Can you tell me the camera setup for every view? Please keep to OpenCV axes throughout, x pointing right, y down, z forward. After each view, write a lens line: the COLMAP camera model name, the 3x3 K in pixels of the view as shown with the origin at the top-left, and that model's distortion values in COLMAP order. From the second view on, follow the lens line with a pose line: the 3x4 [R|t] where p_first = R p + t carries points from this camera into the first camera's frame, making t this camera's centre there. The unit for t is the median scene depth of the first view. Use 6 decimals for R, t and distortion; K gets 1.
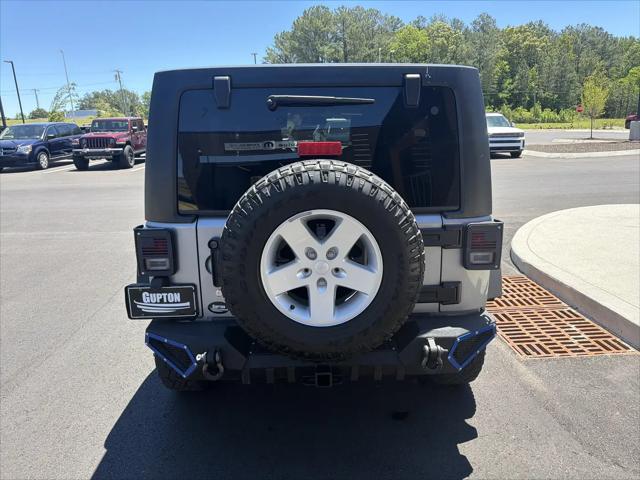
lens RADIAL K [[453.7, 0, 324.9], [0, 453.7, 236.3], [0, 0, 1]] dist [0.035337, -0.041975]
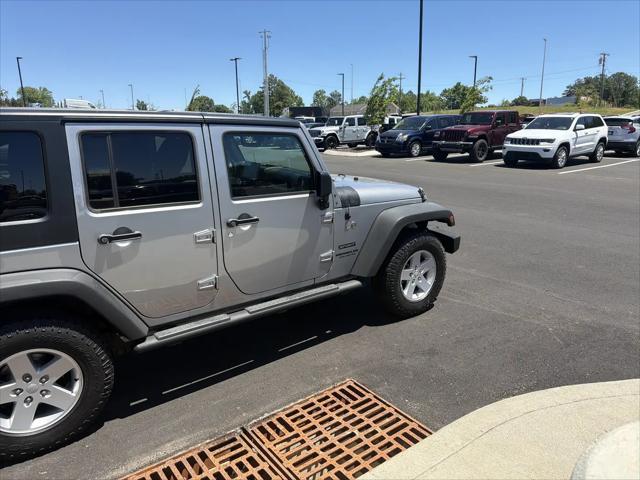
lens RADIAL K [[453.7, 0, 322.2], [0, 453.7, 240.6], [0, 0, 1]] dist [0.035337, -0.041975]
pose [[0.574054, 0.229460, -0.786009, 0.952925], [-0.201186, 0.970031, 0.136248, -0.249286], [0.793717, 0.079921, 0.603015, 0.708059]]
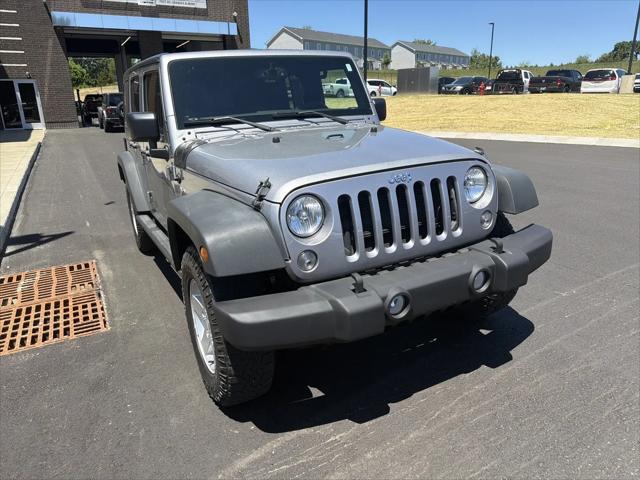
lens RADIAL K [[453.7, 0, 322.5], [0, 453.7, 243.2], [0, 0, 1]] dist [0.035337, -0.041975]
pose [[-0.892497, 0.198079, -0.405234, 0.305947], [-0.035969, 0.864300, 0.501689, -0.472991], [0.449617, 0.462332, -0.764260, 2.083855]]
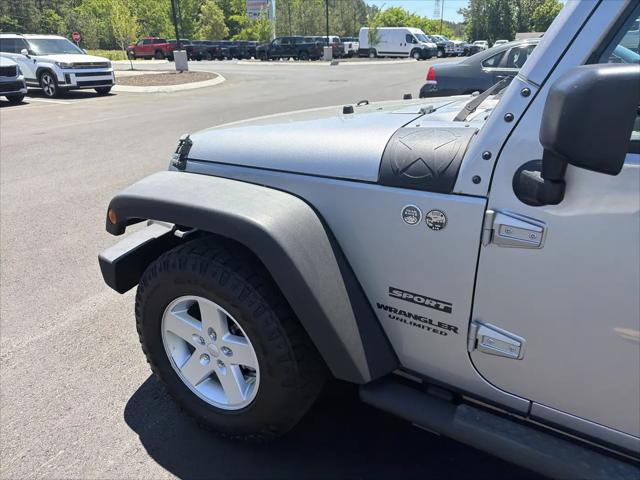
lens RADIAL K [[453.7, 0, 322.1], [0, 453.7, 245.0], [0, 0, 1]] dist [0.035337, -0.041975]
pose [[0.519305, -0.317463, 0.793435, -0.547940], [0.194445, 0.947982, 0.252034, -0.251007], [-0.832174, 0.023397, 0.554021, 1.220052]]
